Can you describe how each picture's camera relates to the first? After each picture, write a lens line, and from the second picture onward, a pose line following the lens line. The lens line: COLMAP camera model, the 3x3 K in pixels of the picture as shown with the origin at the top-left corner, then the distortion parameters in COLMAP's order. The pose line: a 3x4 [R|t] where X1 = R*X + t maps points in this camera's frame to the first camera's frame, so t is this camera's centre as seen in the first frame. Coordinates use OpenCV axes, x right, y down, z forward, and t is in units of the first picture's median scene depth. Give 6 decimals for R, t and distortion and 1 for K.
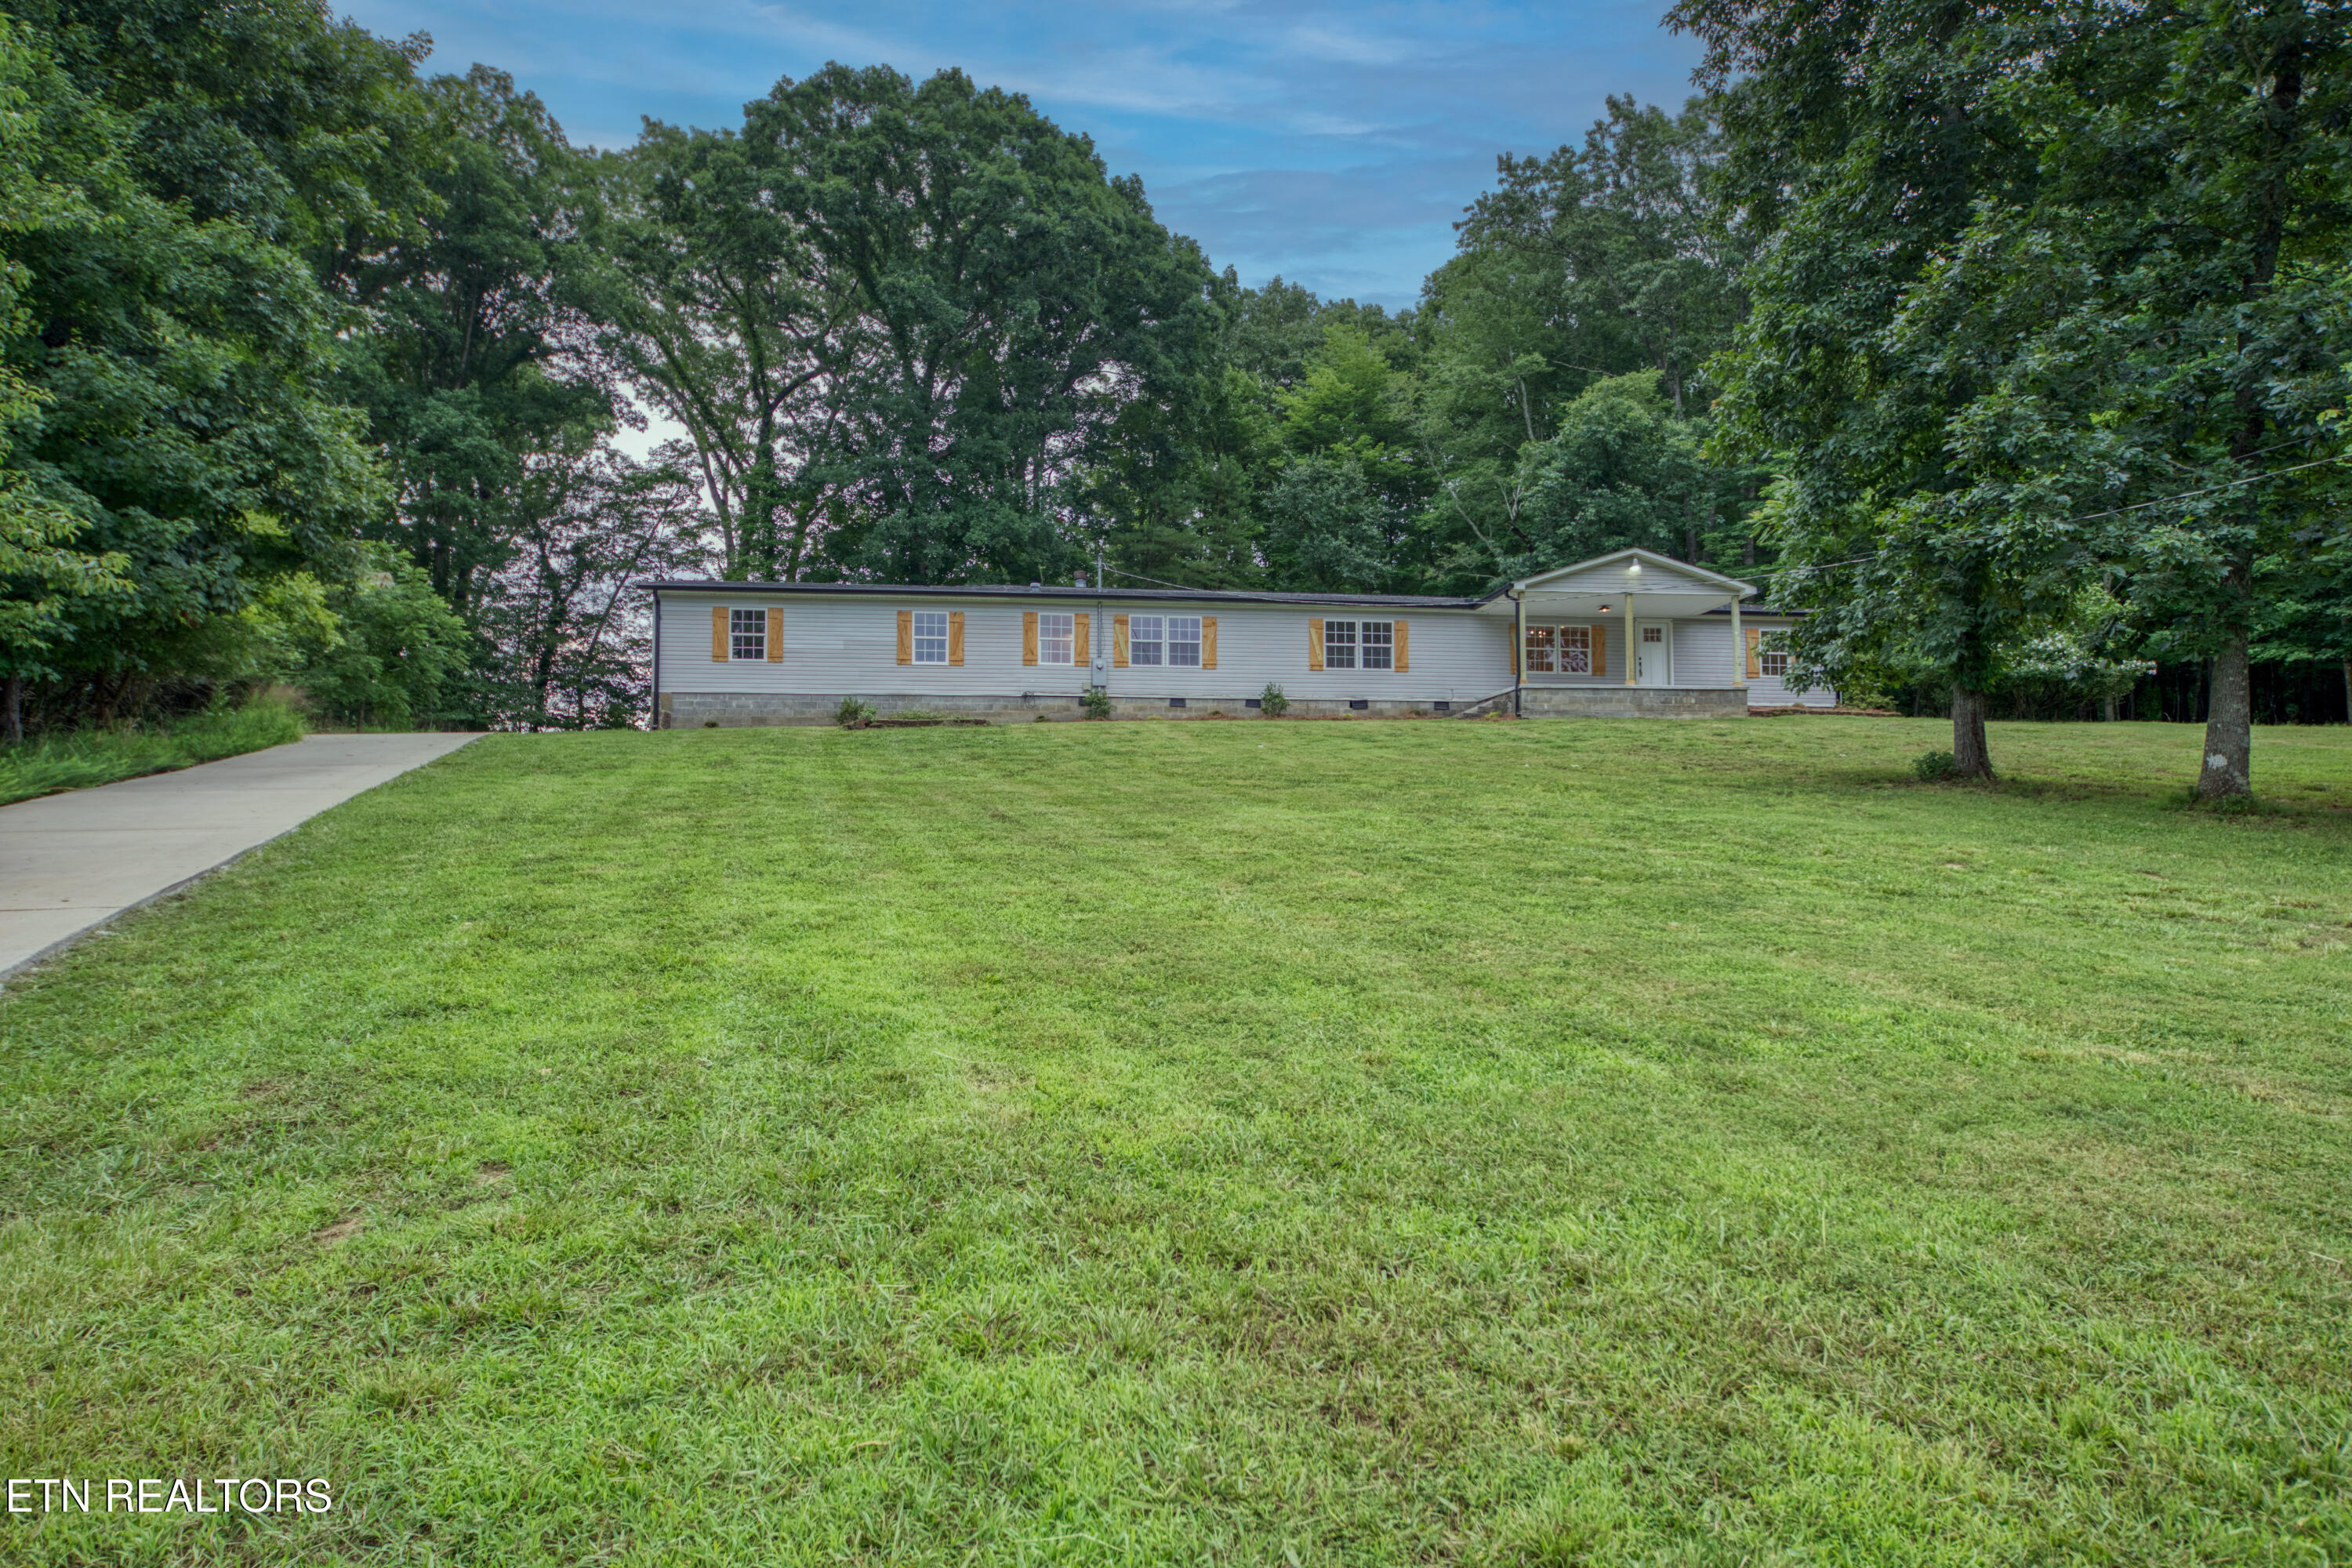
lens RADIAL K [[1625.6, 0, 1176.0], [0, 1625.6, 784.0], [0, 0, 1]] dist [-0.000412, 0.000010]
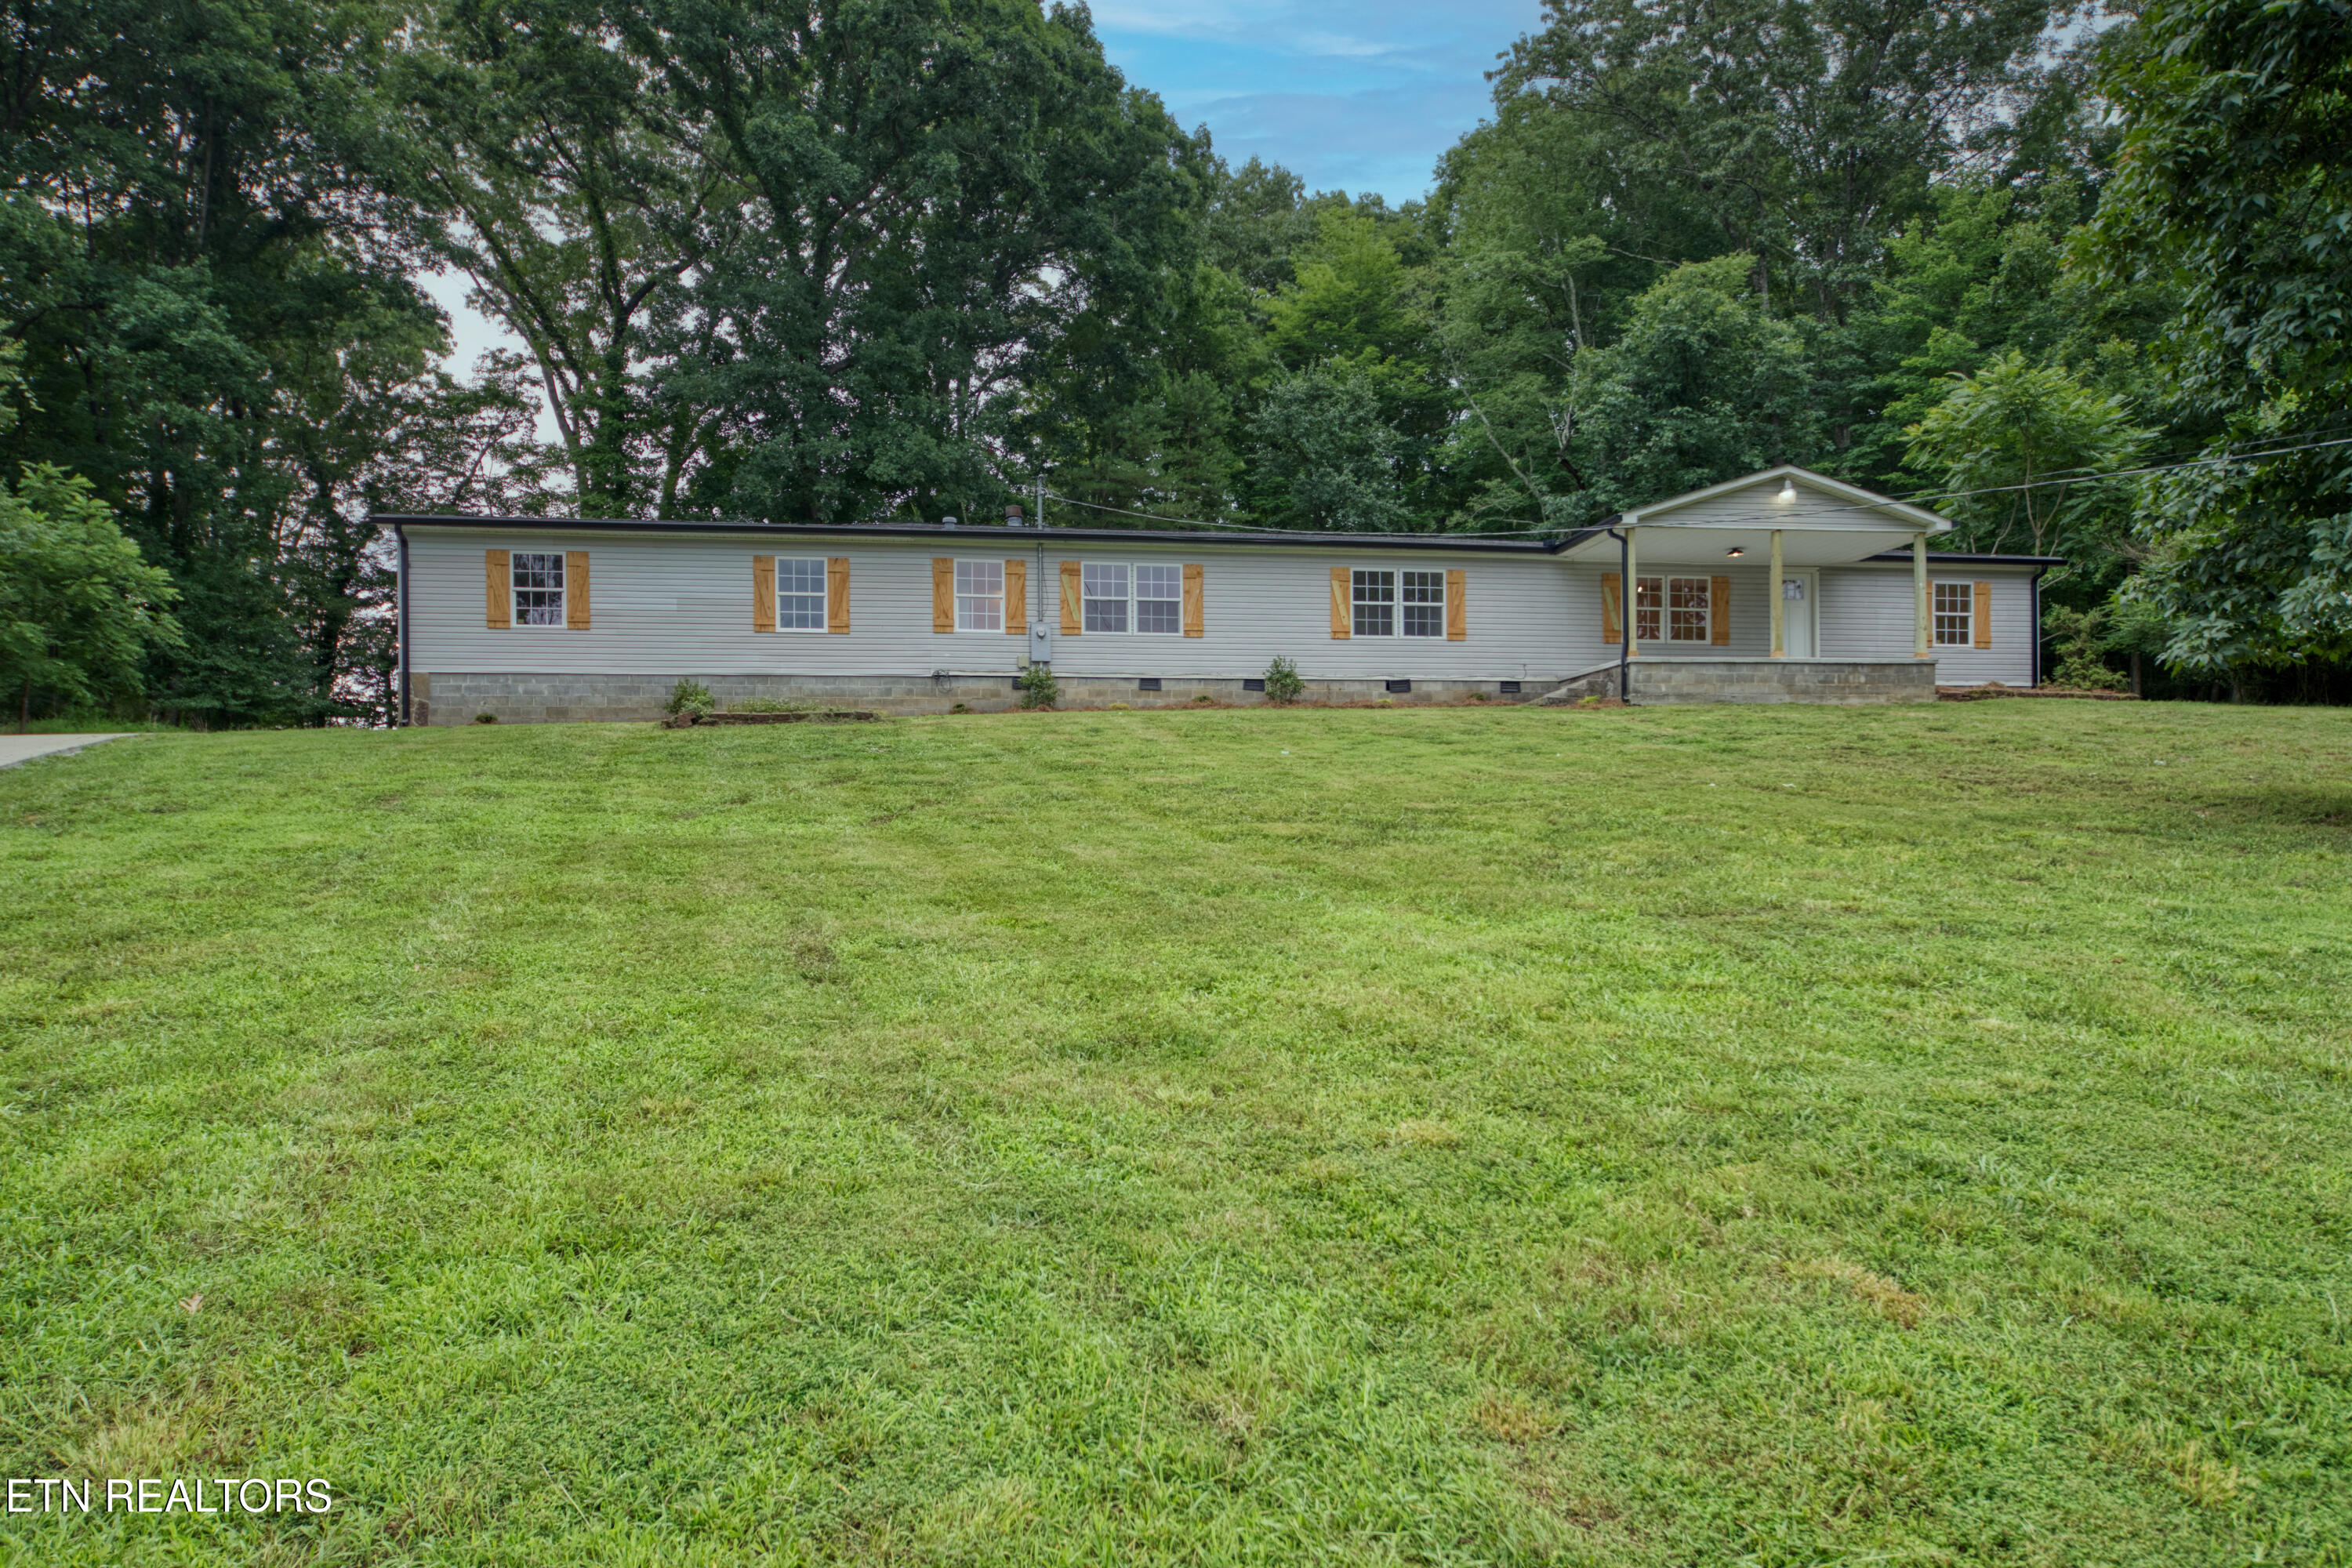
lens RADIAL K [[1609.6, 0, 1181.4], [0, 1609.6, 846.6], [0, 0, 1]] dist [0.005831, 0.002454]
pose [[0.999296, -0.007662, 0.036726, -0.008880], [0.005646, 0.998487, 0.054690, -0.012893], [-0.037090, -0.054444, 0.997828, 0.211937]]
